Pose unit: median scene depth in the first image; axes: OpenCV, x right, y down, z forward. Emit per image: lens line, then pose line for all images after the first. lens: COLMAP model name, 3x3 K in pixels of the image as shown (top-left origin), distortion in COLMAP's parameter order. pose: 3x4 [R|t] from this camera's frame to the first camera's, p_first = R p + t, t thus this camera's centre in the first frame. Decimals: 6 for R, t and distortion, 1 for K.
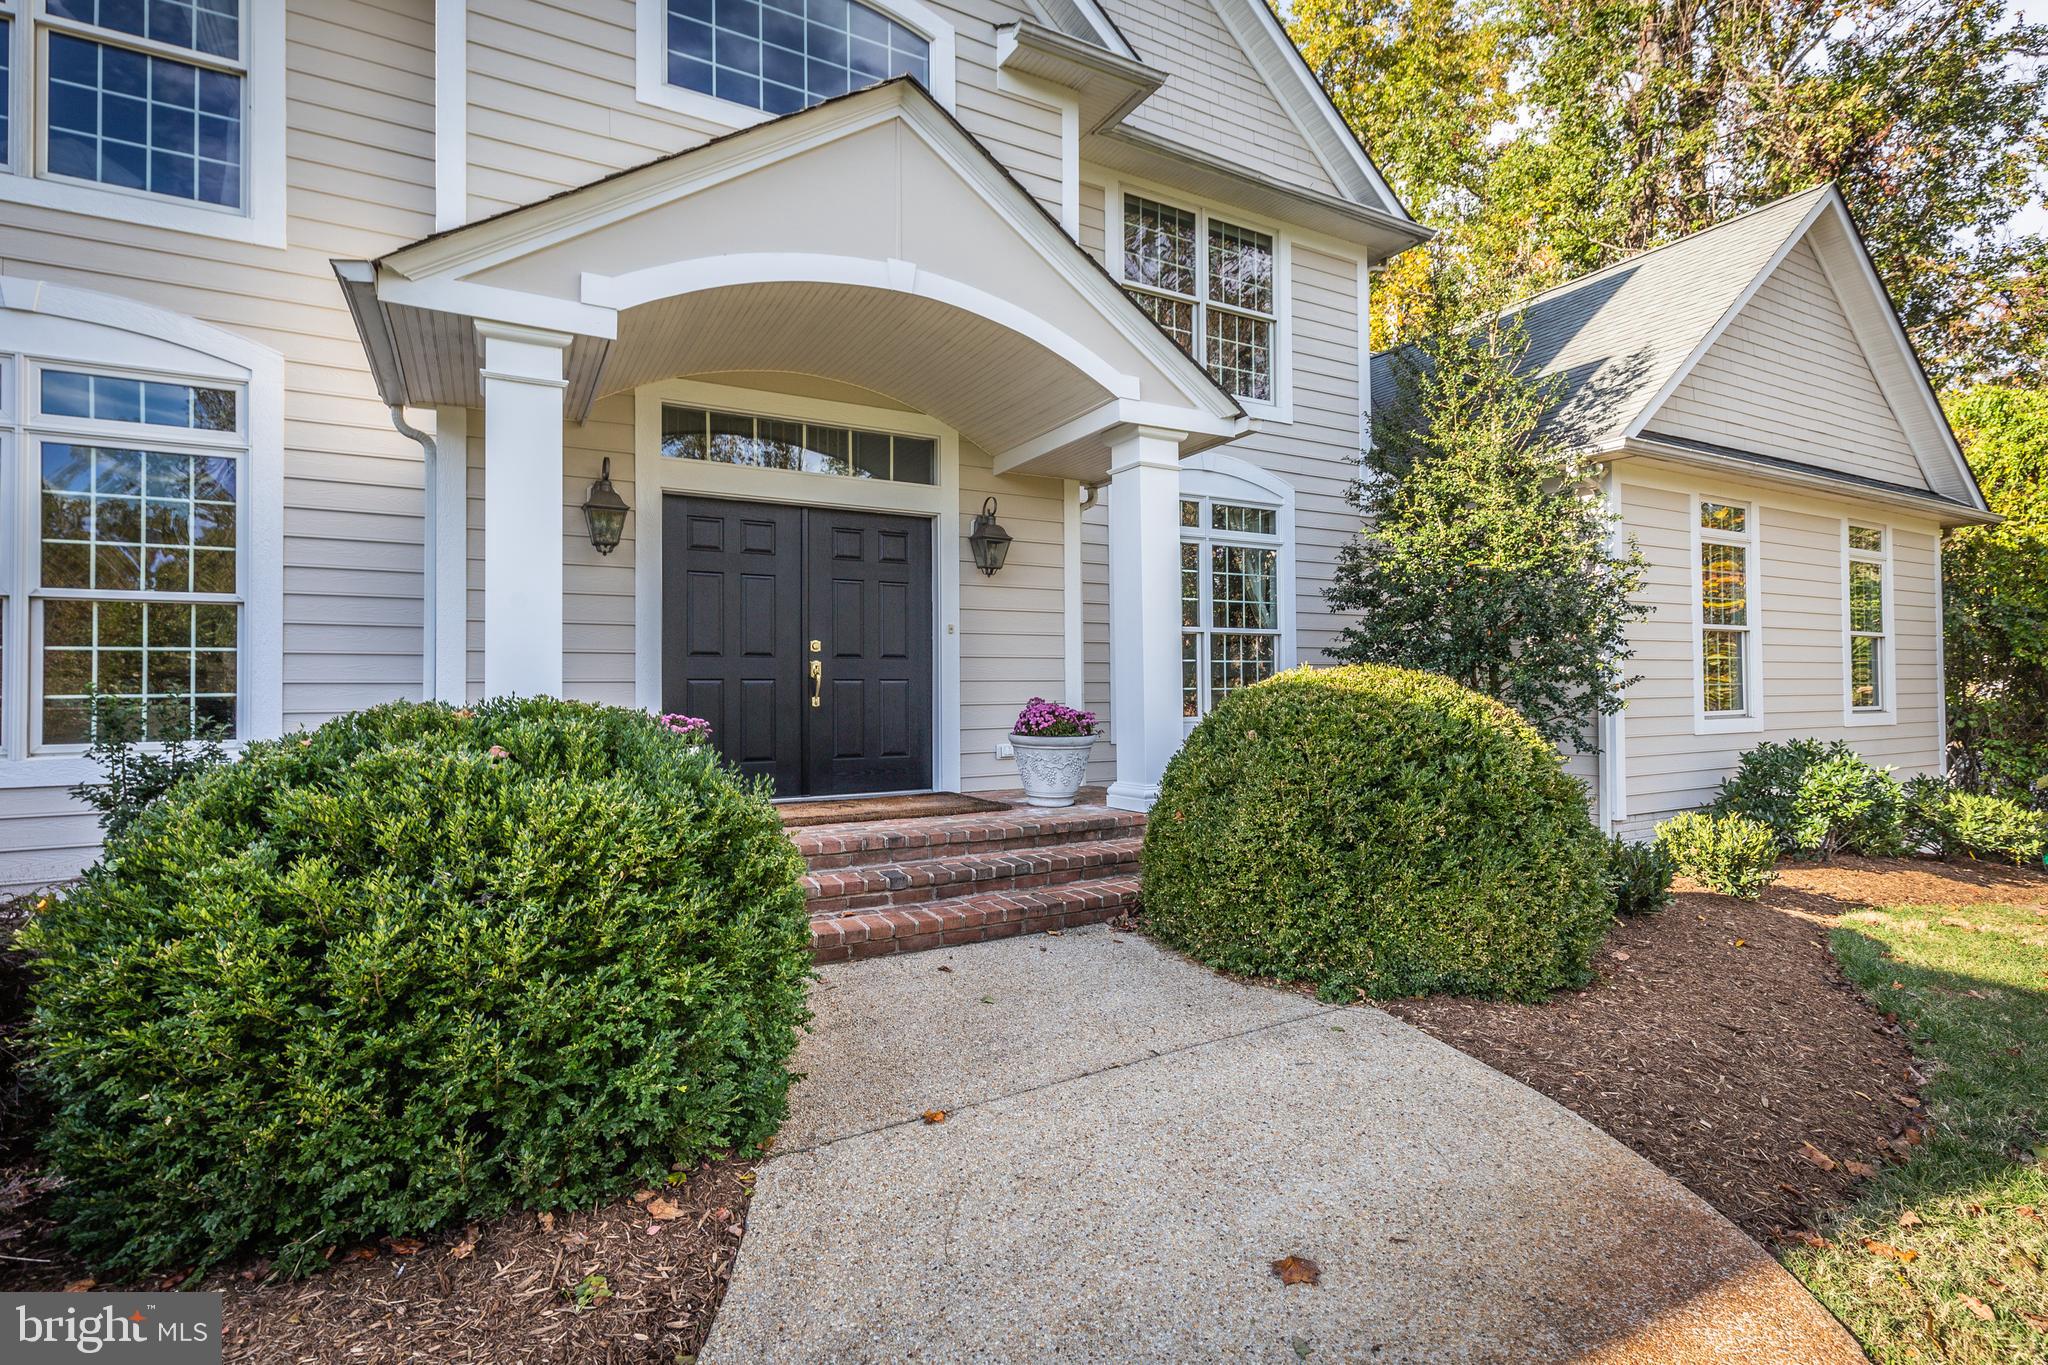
lens RADIAL K [[965.6, 0, 1024.0], [0, 965.6, 682.5], [0, 0, 1]] dist [0.005967, -0.000066]
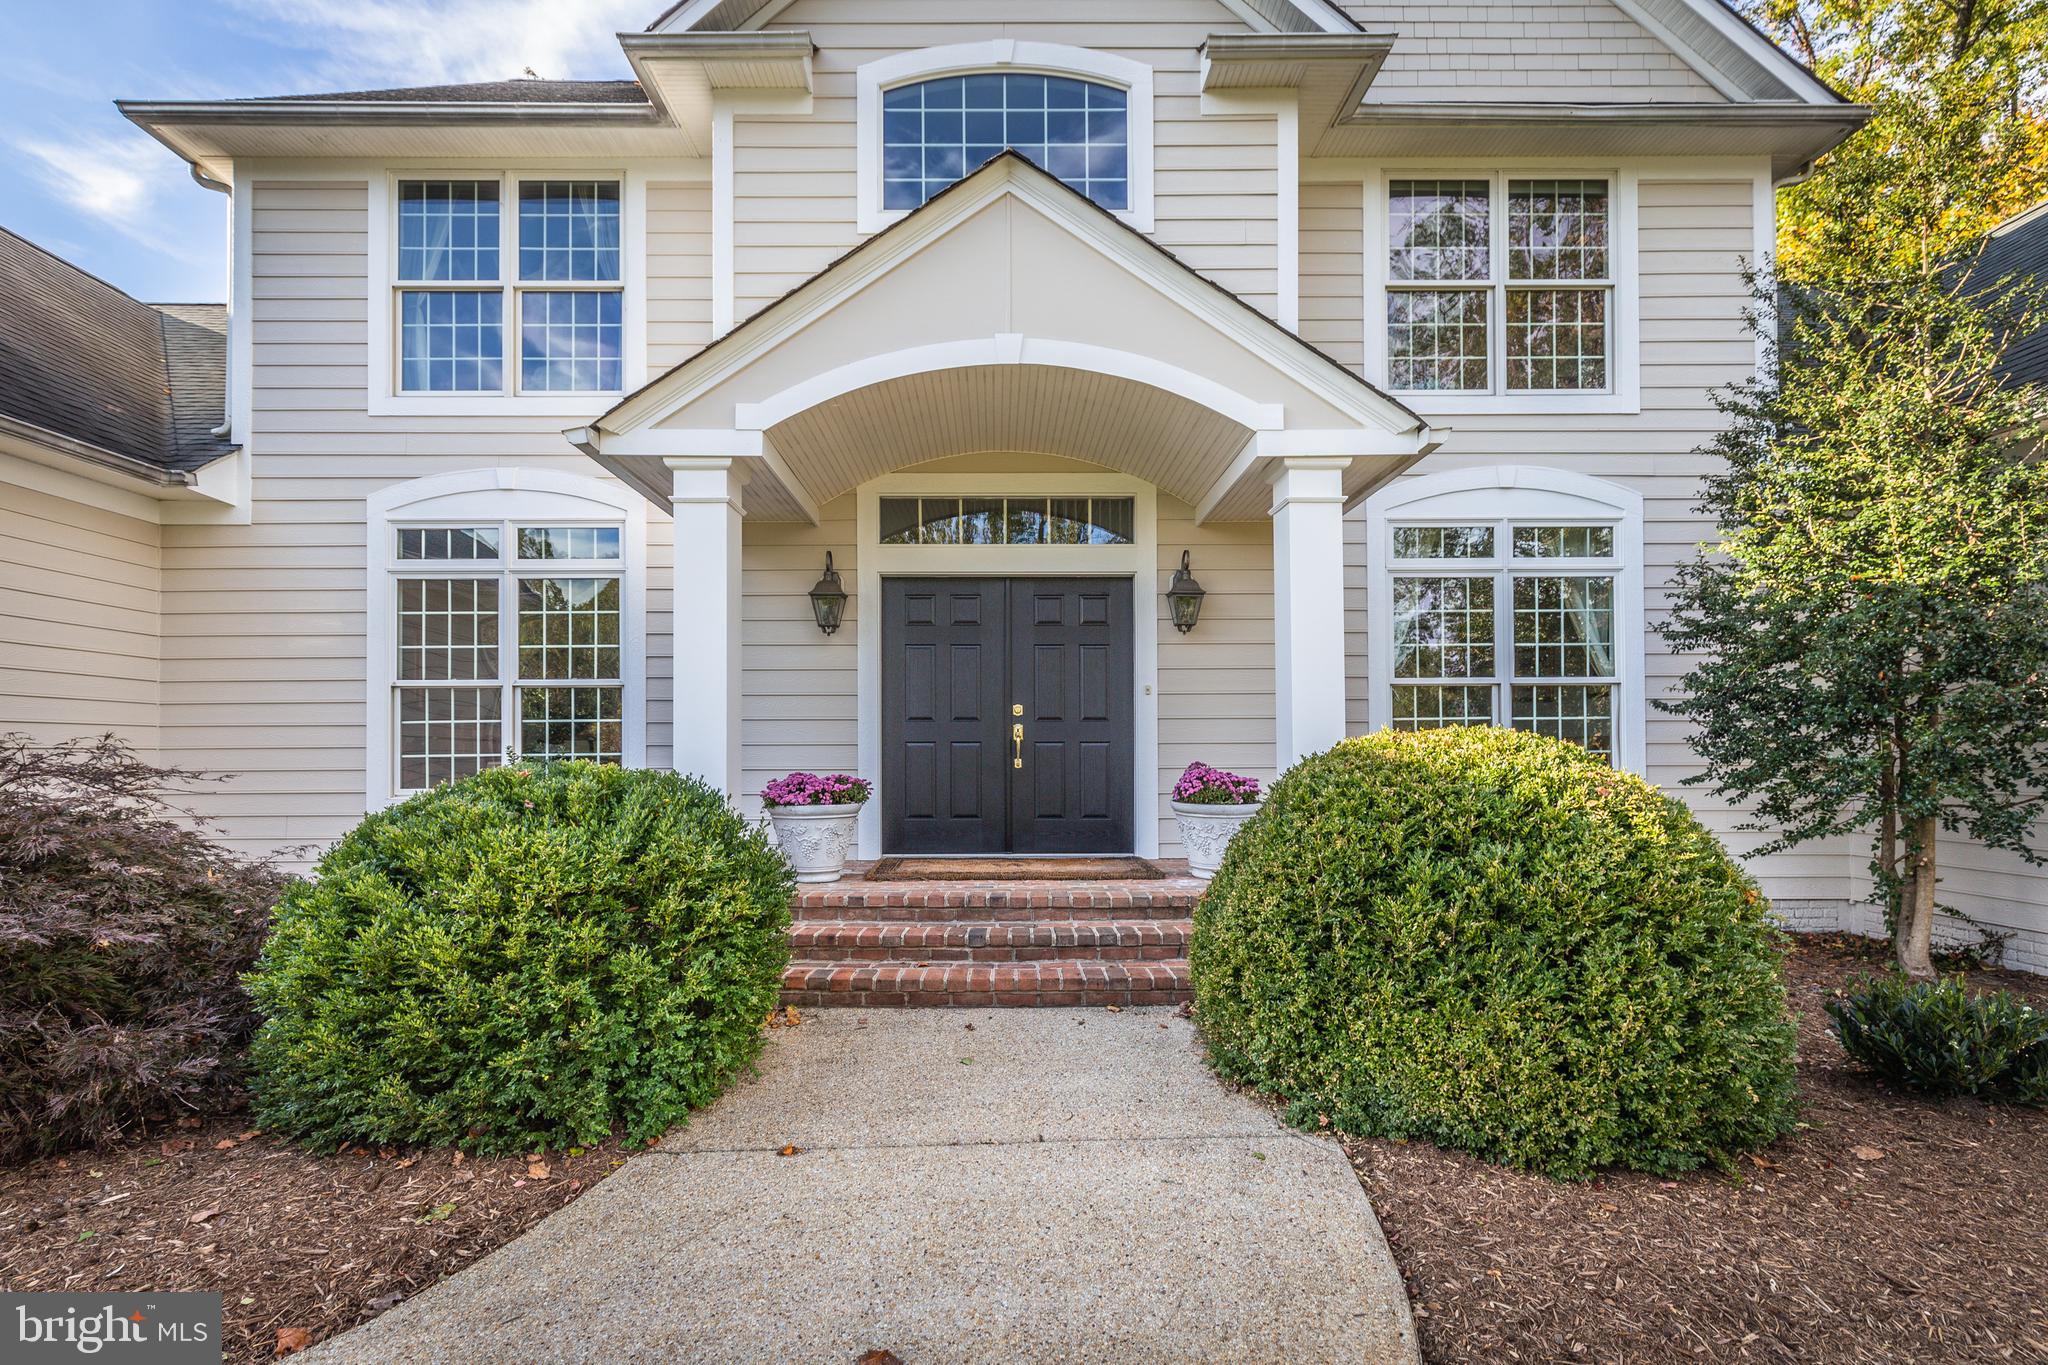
lens RADIAL K [[987.8, 0, 1032.6], [0, 987.8, 748.5], [0, 0, 1]] dist [0.004421, 0.000010]
pose [[0.870925, 0.003053, -0.491407, 0.356744], [0.001786, 0.999954, 0.009377, -0.006903], [0.491413, -0.009045, 0.870880, 0.087009]]
